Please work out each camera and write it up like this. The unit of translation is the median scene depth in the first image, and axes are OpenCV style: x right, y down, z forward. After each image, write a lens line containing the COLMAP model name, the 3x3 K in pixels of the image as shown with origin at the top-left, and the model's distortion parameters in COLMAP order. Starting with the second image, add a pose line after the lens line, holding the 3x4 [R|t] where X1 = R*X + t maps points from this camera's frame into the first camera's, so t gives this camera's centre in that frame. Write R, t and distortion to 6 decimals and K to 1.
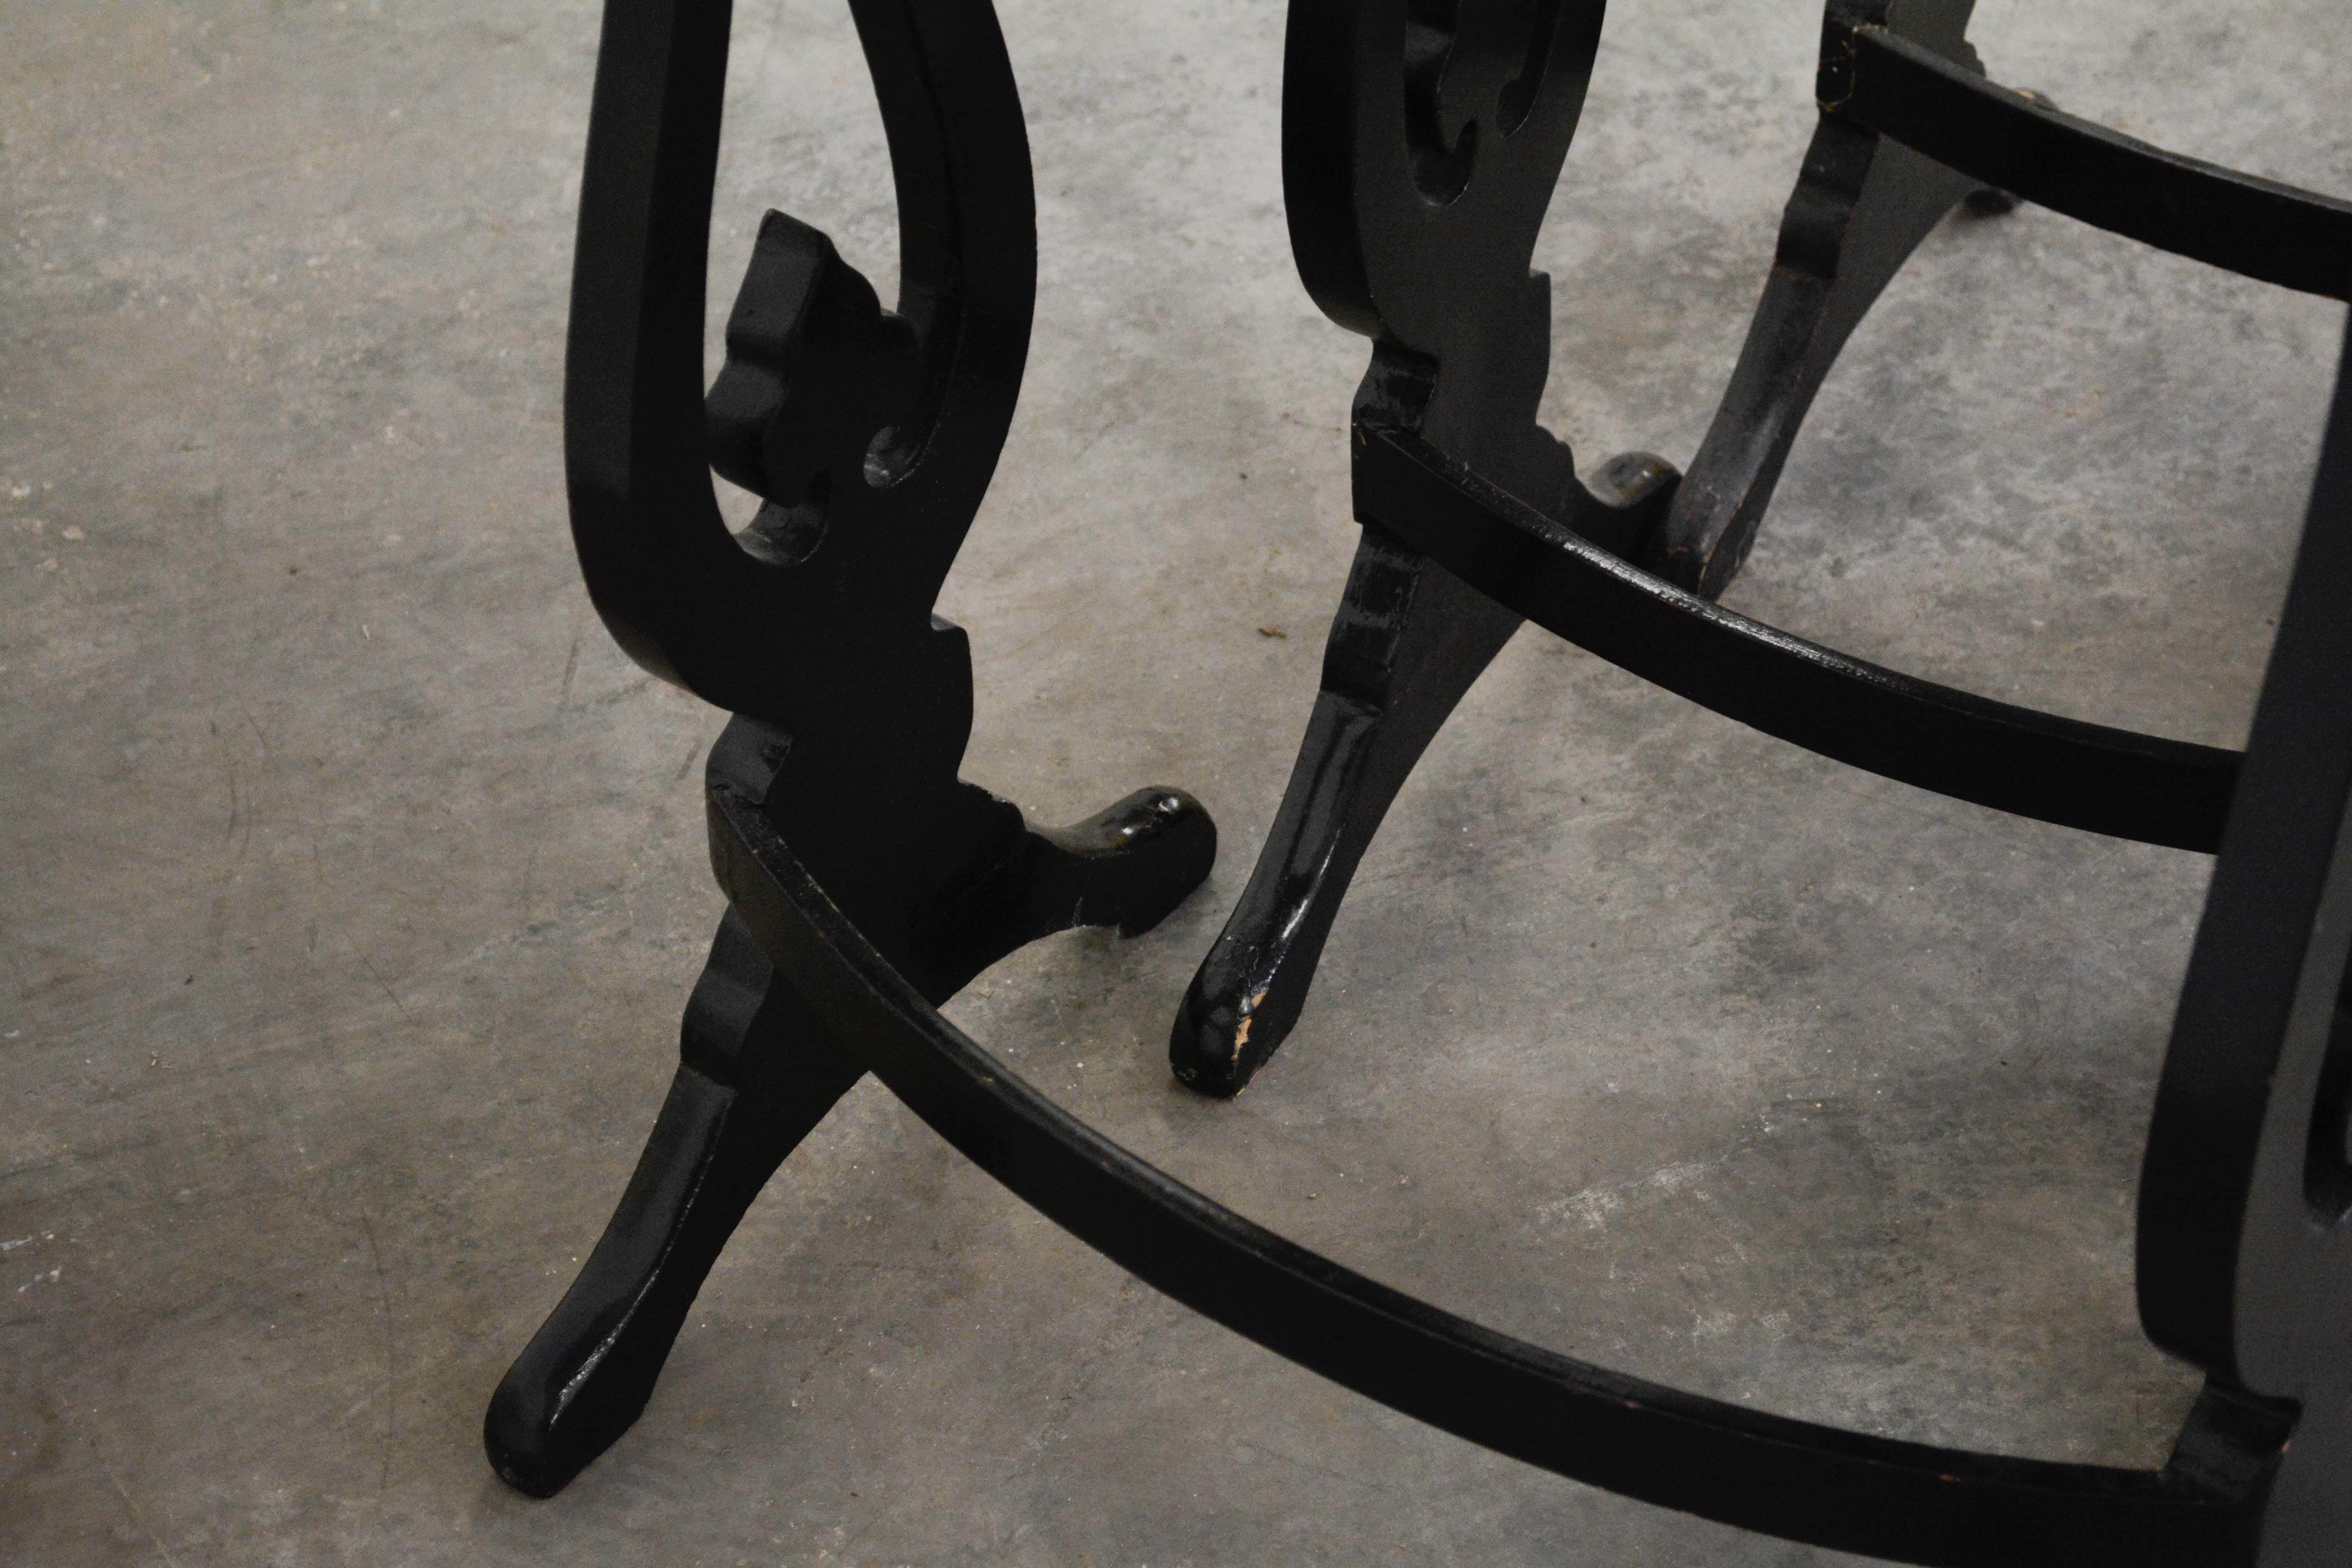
lens RADIAL K [[4646.7, 0, 1174.0], [0, 4646.7, 775.5], [0, 0, 1]] dist [0.035431, 0.000000]
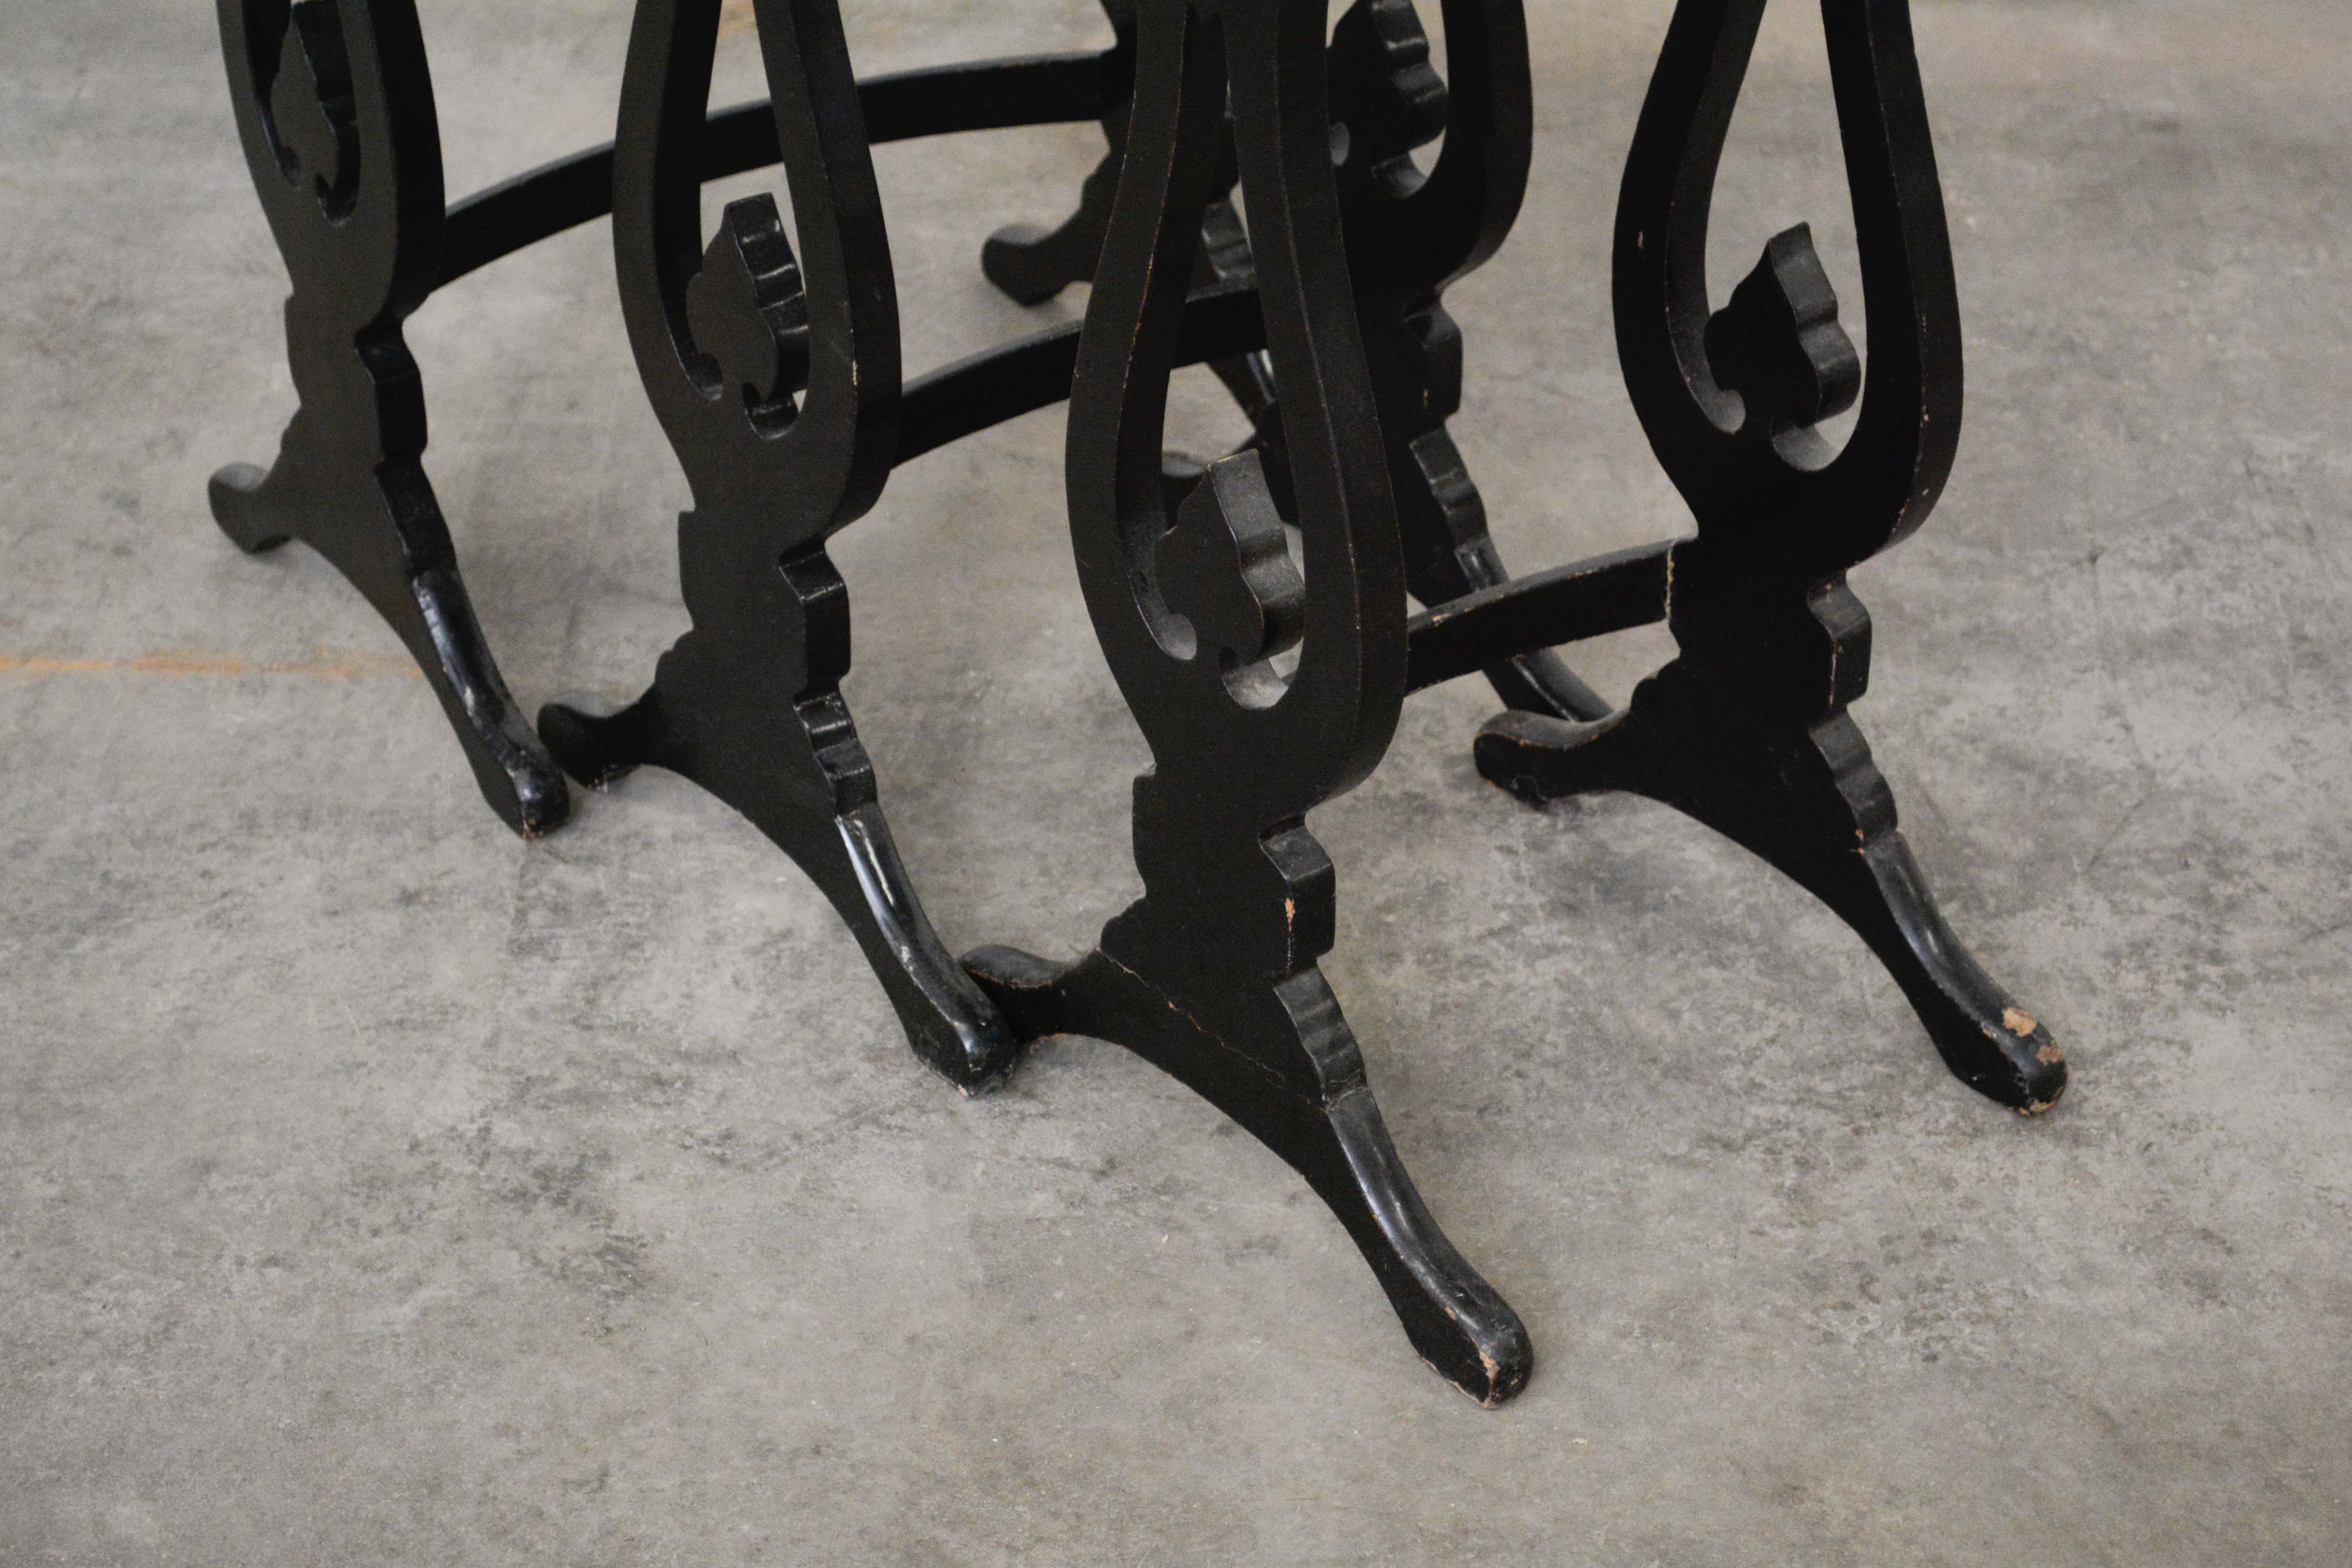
lens RADIAL K [[4646.7, 0, 1168.0], [0, 4646.7, 787.4], [0, 0, 1]] dist [0.035431, 0.000000]
pose [[-0.351347, 0.553982, -0.754758, 1.222507], [-0.593965, 0.491262, 0.637077, -0.877243], [0.723713, 0.672135, 0.156442, 0.792518]]
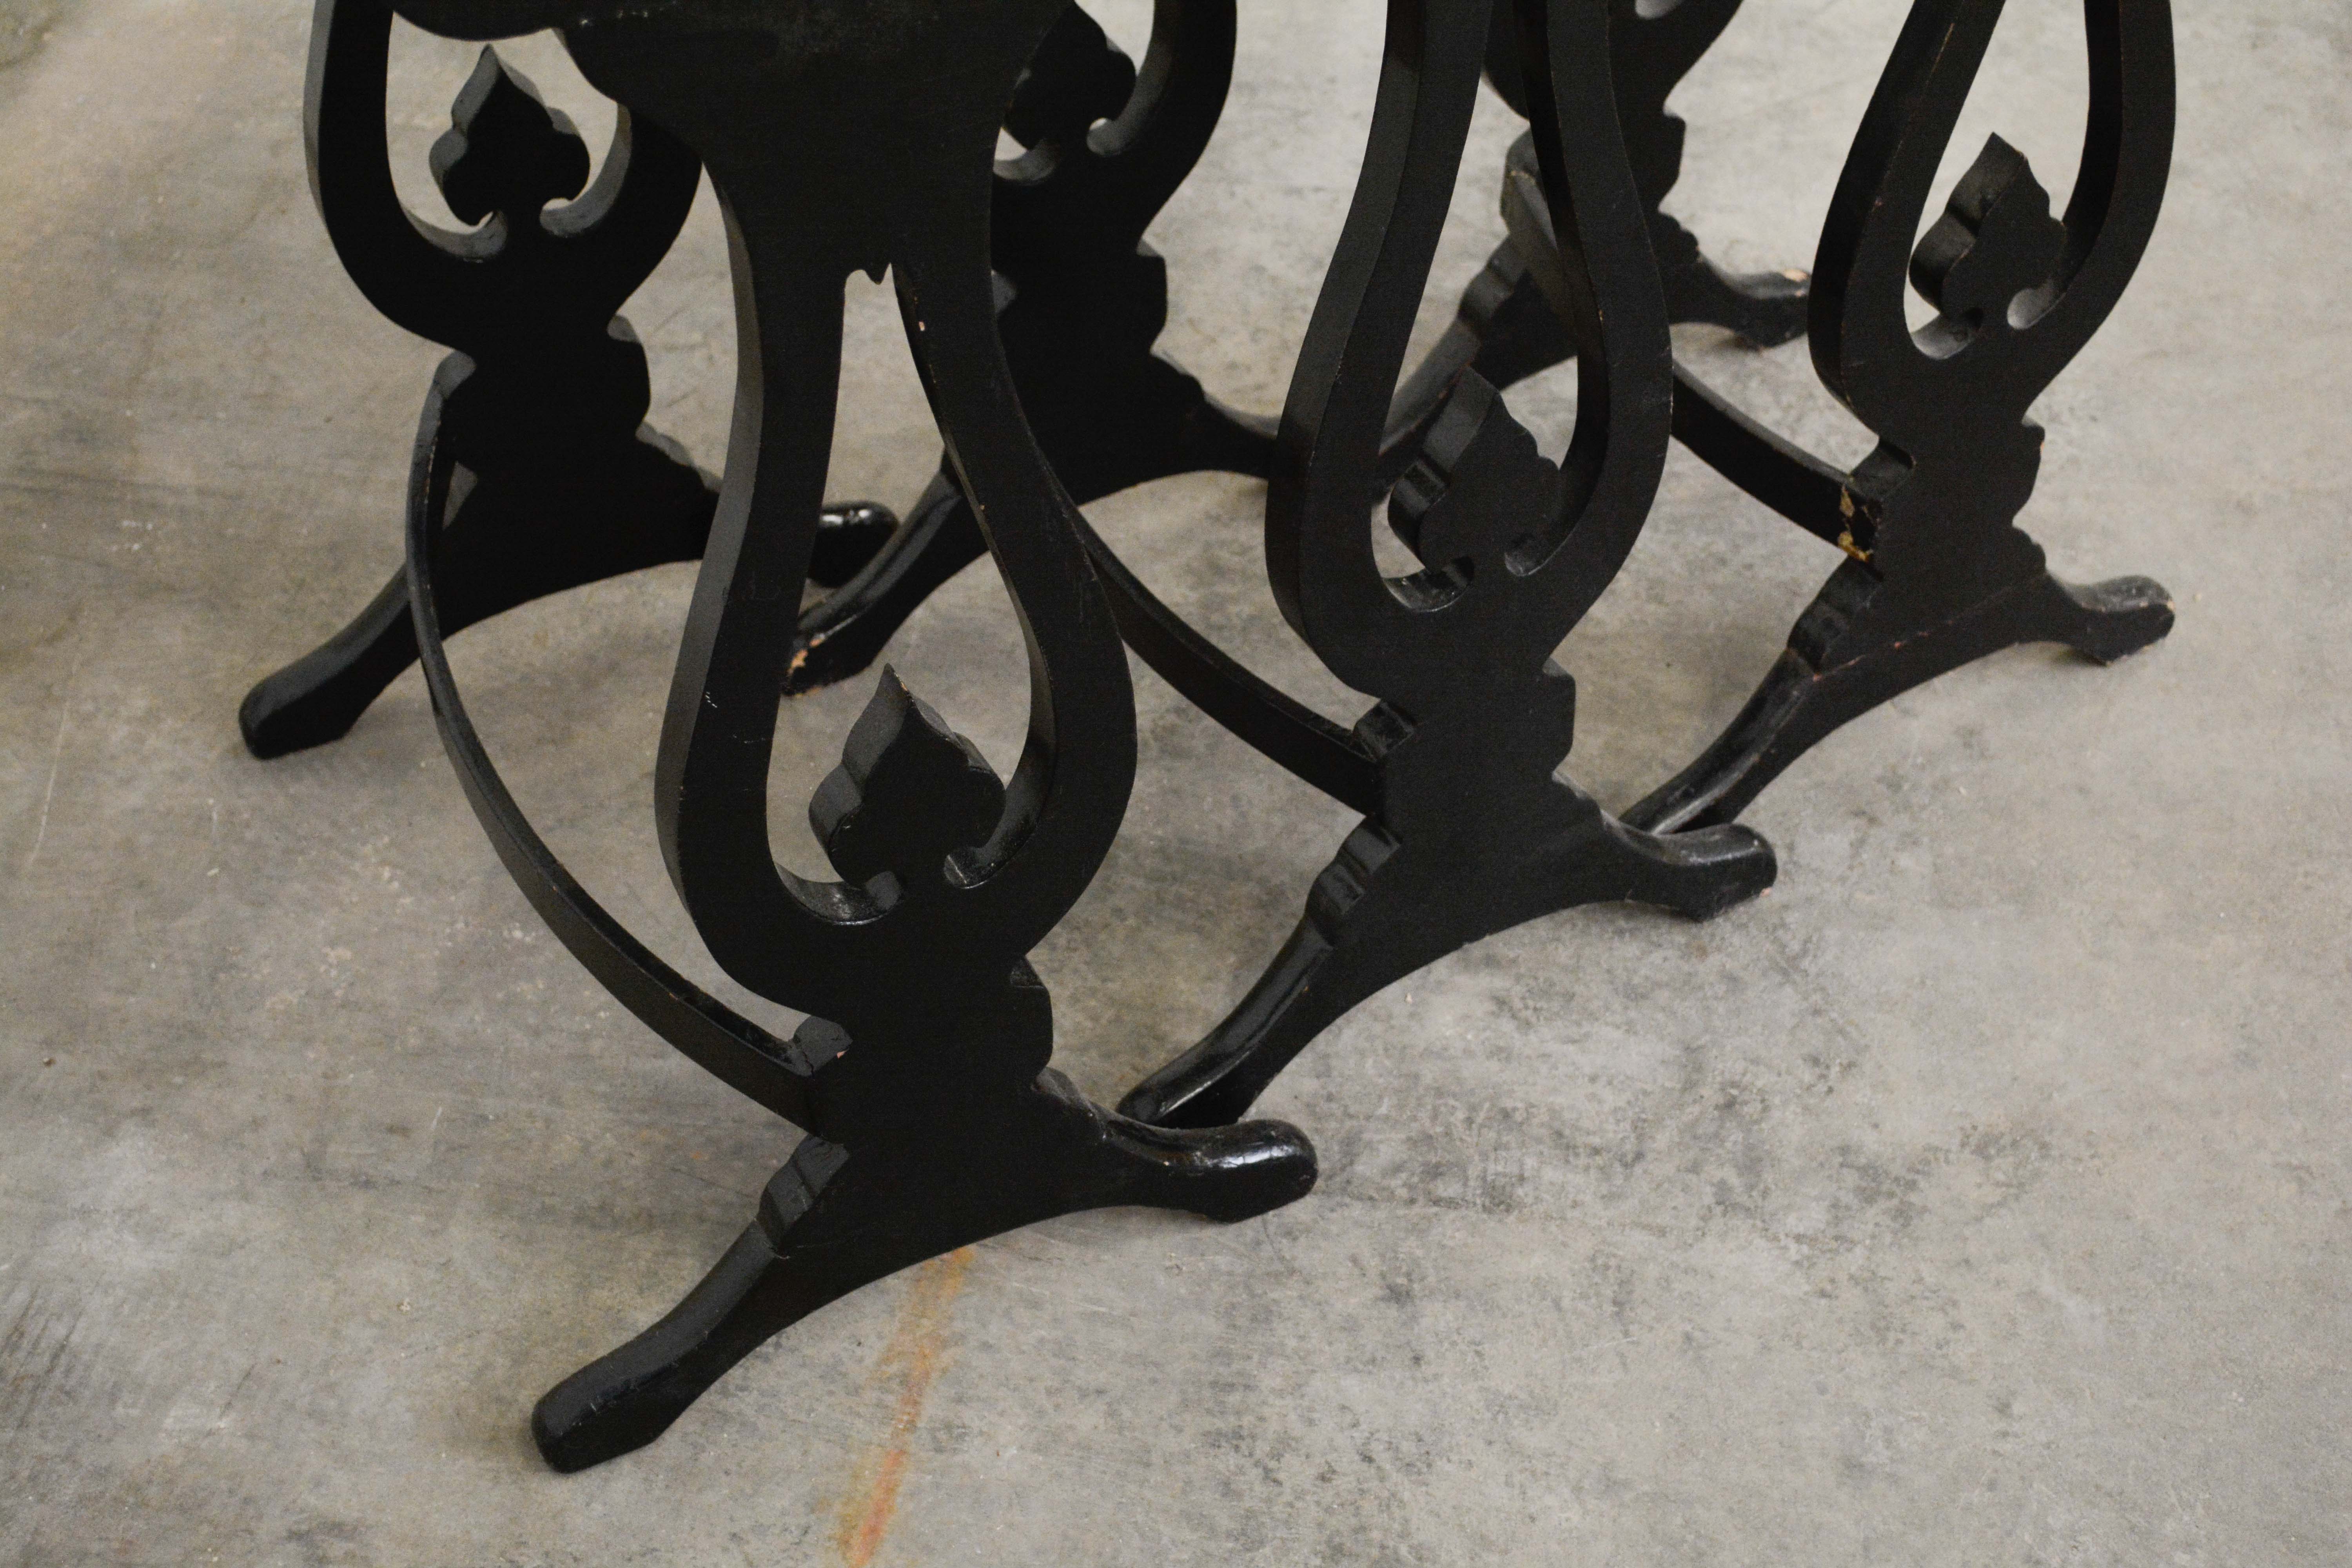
lens RADIAL K [[3514.0, 0, 1176.6], [0, 3514.0, 730.5], [0, 0, 1]] dist [-0.012109, 0.000000]
pose [[0.875358, 0.348588, -0.335016, 0.503859], [-0.328142, 0.937251, 0.117824, -0.097658], [0.355066, 0.006794, 0.934817, -0.052842]]
